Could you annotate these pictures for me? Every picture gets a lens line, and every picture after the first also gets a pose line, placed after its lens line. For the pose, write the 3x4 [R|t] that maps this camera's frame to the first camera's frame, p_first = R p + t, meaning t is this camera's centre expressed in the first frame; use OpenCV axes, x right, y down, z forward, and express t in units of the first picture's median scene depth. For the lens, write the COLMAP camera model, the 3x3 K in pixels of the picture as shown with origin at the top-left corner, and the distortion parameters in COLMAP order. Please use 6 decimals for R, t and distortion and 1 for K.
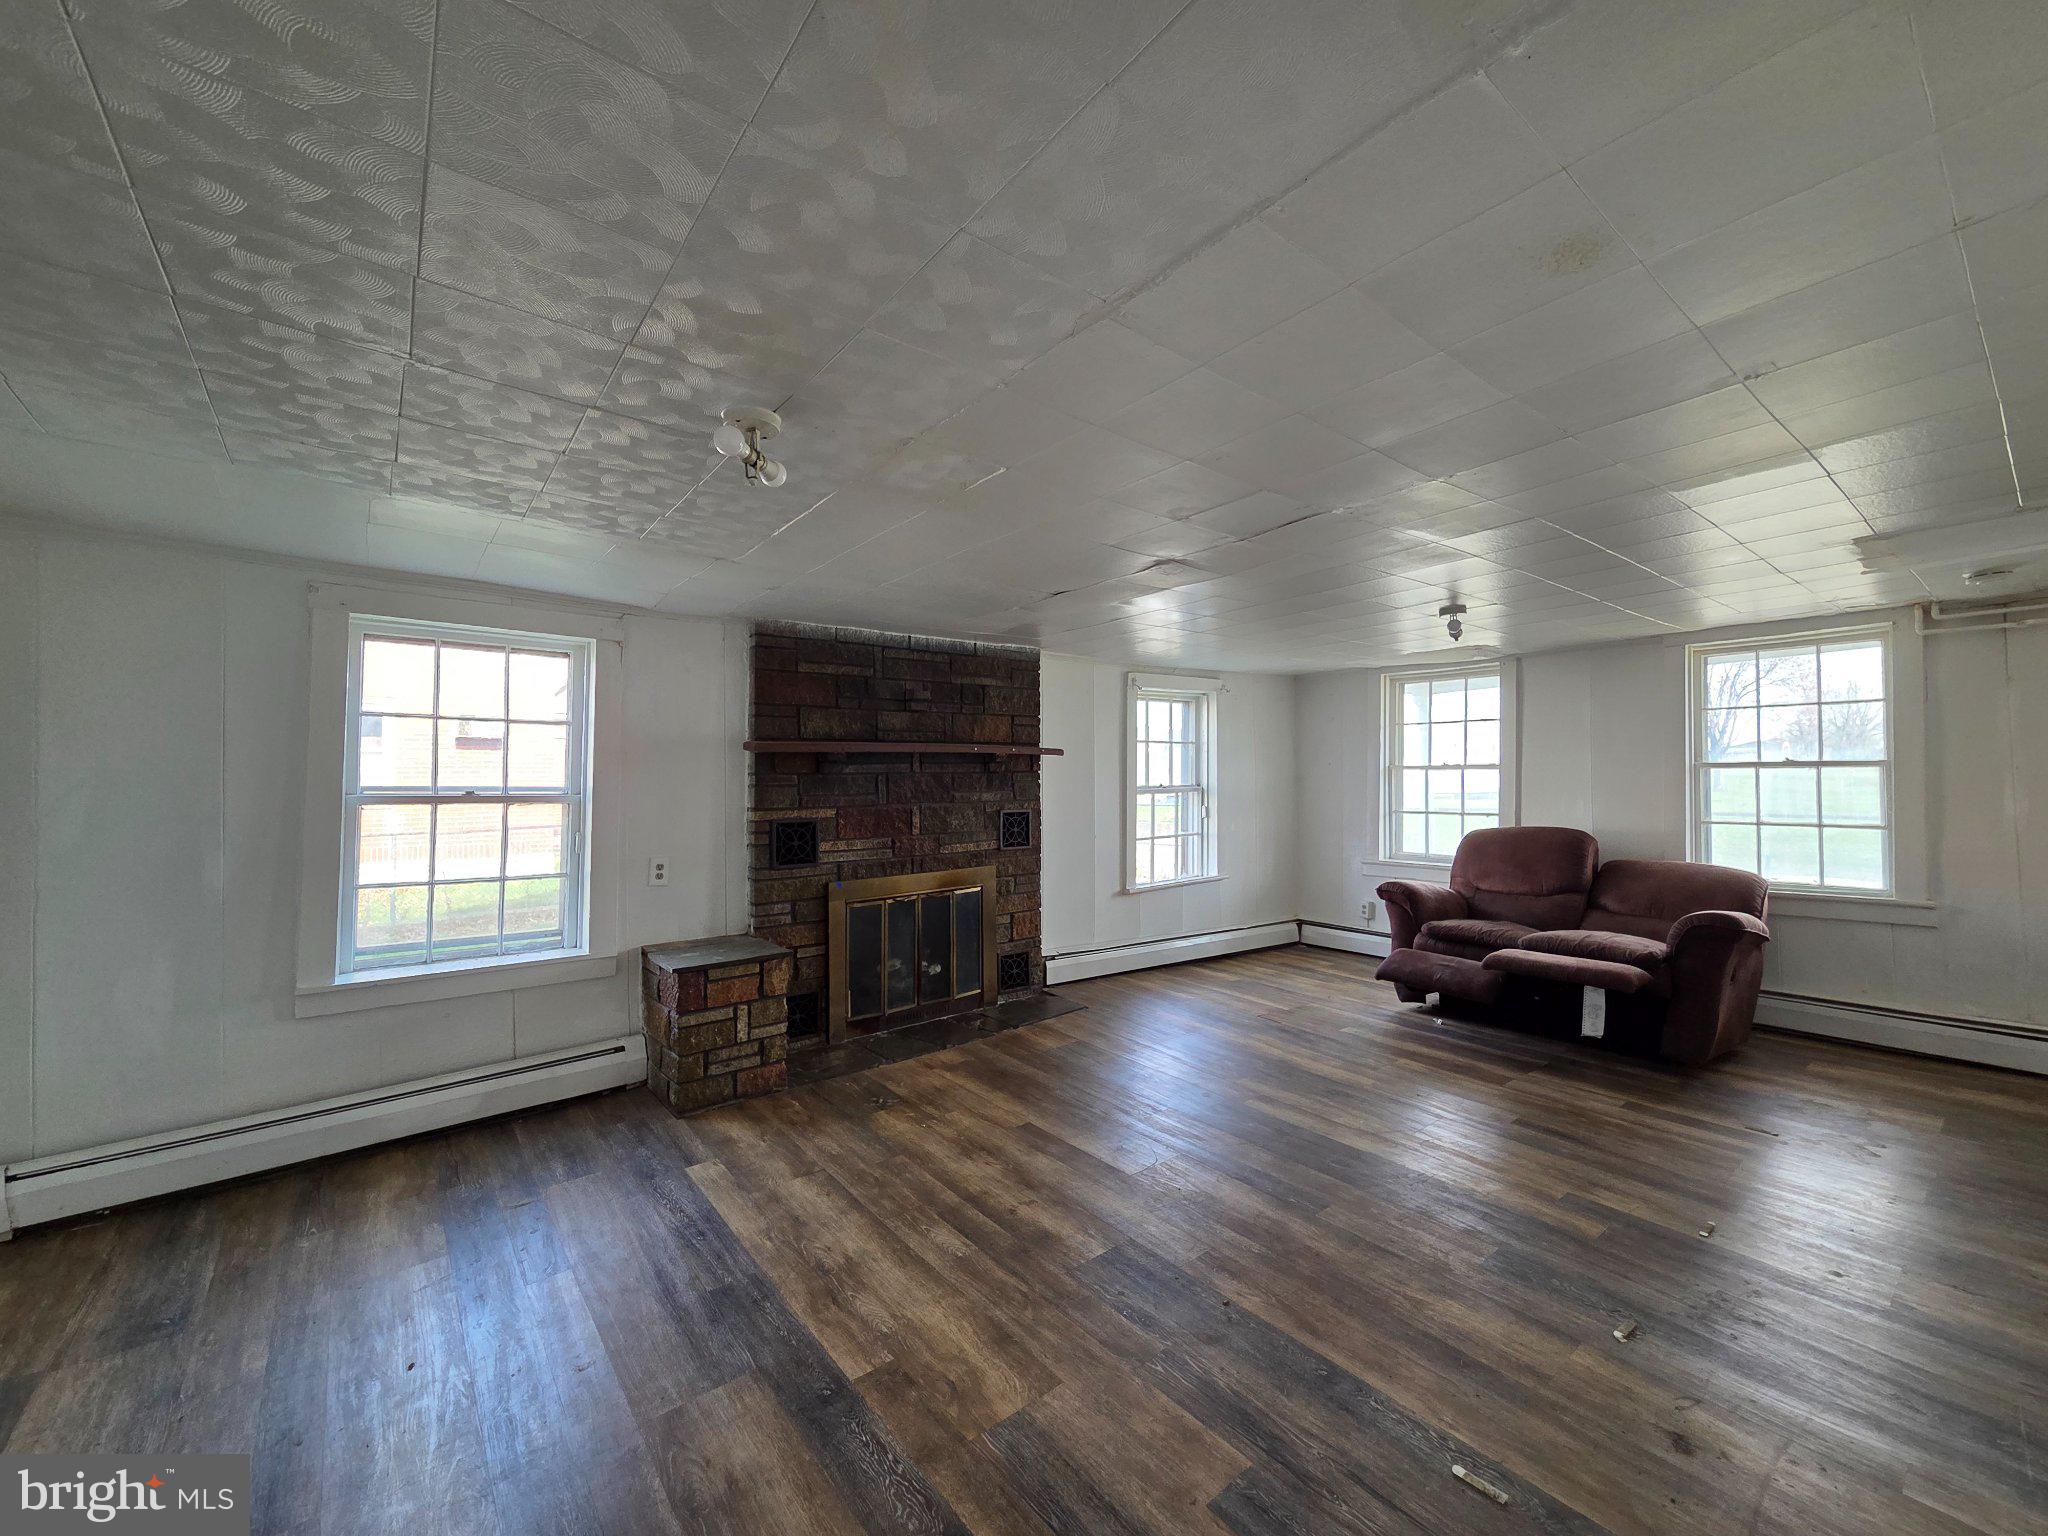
lens RADIAL K [[825.0, 0, 1033.6], [0, 825.0, 759.8], [0, 0, 1]] dist [-0.003583, -0.002685]
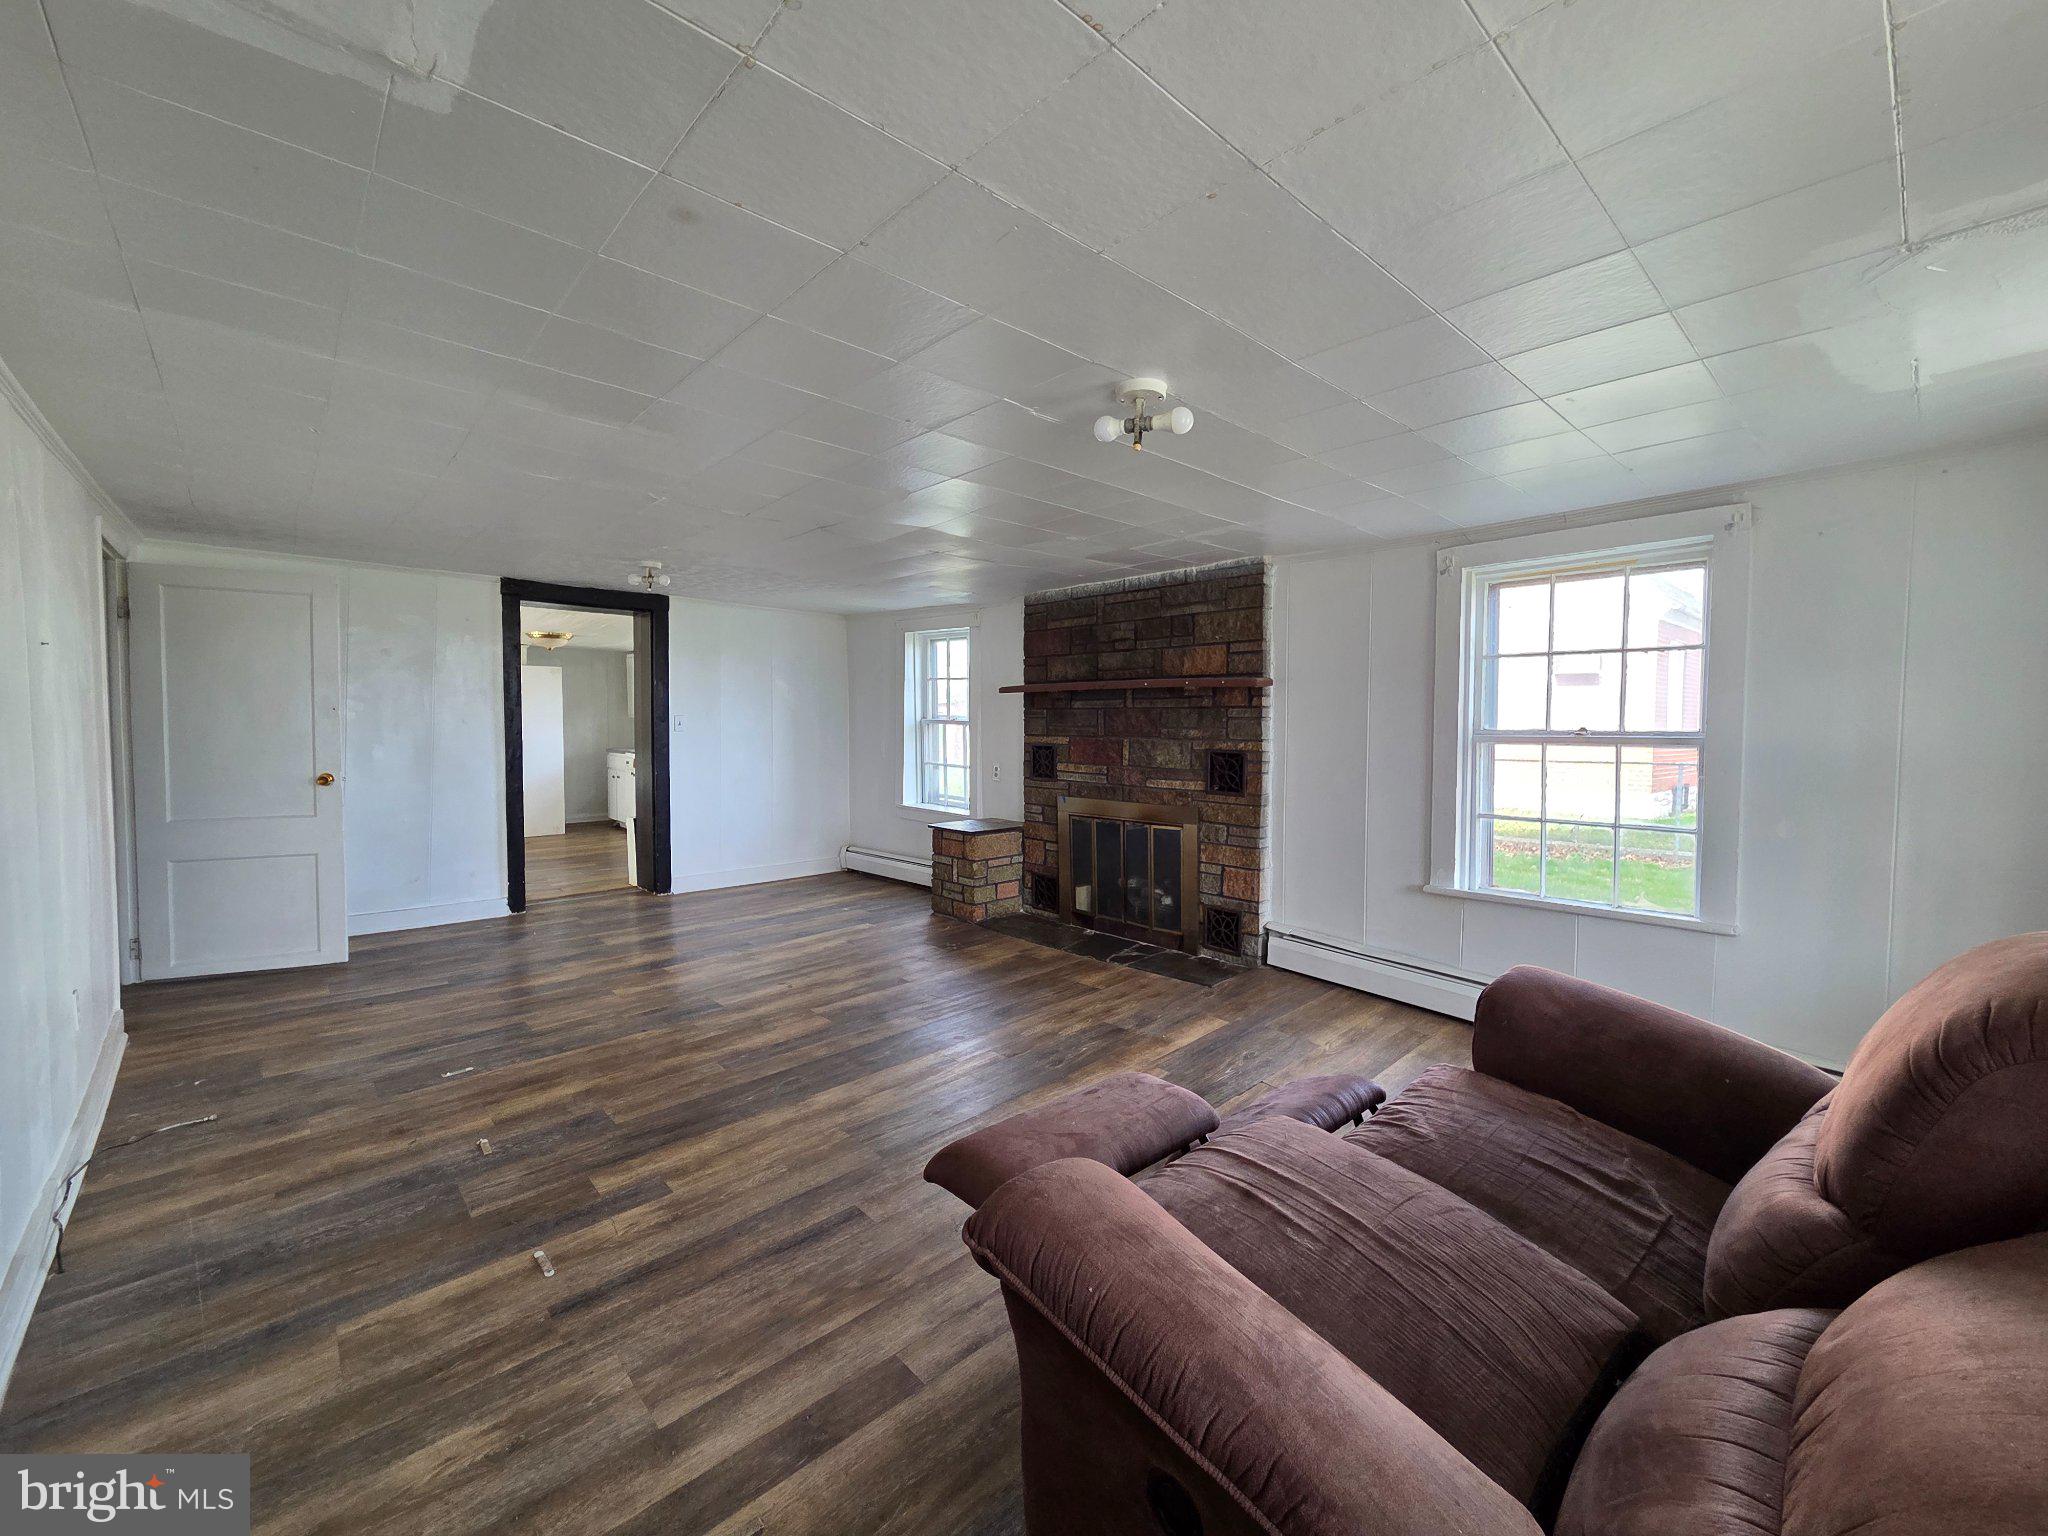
lens RADIAL K [[825.0, 0, 1037.6], [0, 825.0, 755.0], [0, 0, 1]] dist [-0.003583, -0.002685]
pose [[0.085334, 0.058703, -0.994622, 0.891191], [0.017619, 0.998018, 0.060416, 0.009626], [0.996197, -0.022680, 0.084131, 0.772749]]
